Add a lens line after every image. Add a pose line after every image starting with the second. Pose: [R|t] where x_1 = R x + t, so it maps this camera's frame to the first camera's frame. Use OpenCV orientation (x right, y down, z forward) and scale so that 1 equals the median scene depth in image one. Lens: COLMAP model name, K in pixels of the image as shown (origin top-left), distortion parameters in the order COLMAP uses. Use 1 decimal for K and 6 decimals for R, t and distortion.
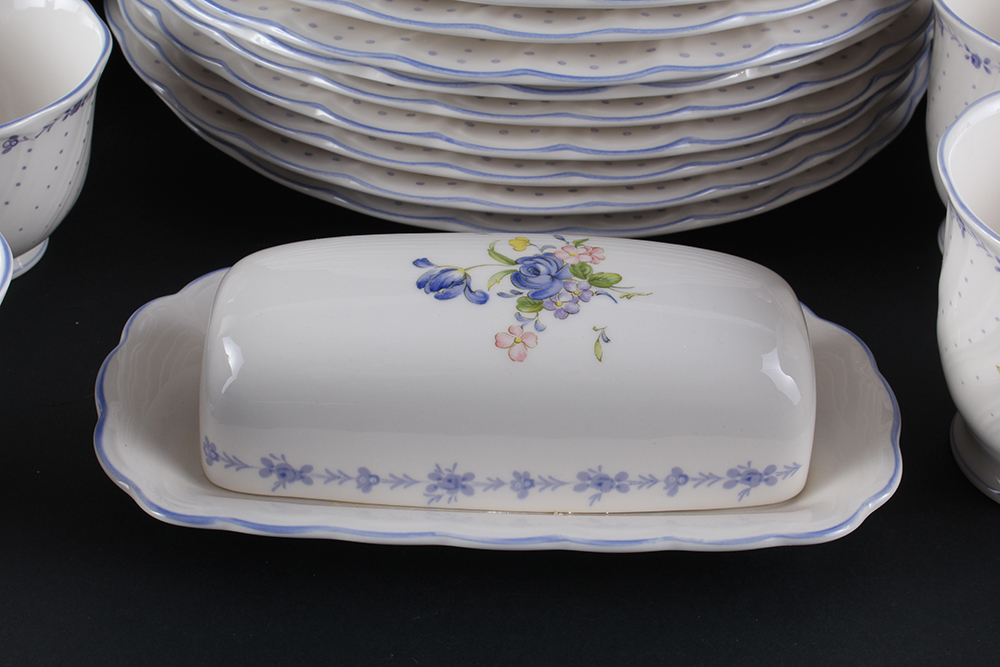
lens RADIAL K [[1701.2, 0, 500.2], [0, 1701.2, 339.0], [0, 0, 1]] dist [-0.002776, 0.000000]
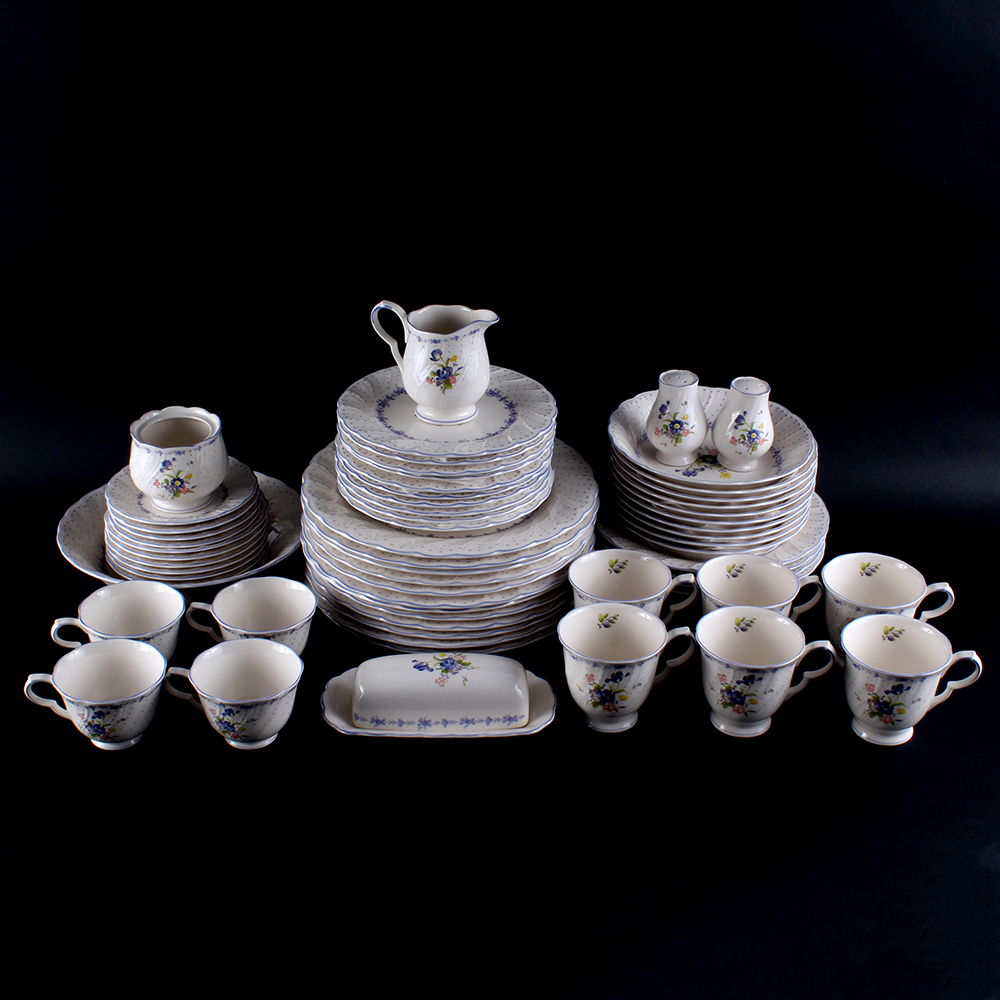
lens RADIAL K [[1501.3, 0, 477.8], [0, 1501.3, 507.3], [0, 0, 1]] dist [-0.126966, 0.000000]
pose [[0.999399, -0.034587, 0.002247, 0.081684], [0.034390, 0.981412, -0.188805, 0.214572], [0.004325, 0.188769, 0.982012, -1.942883]]
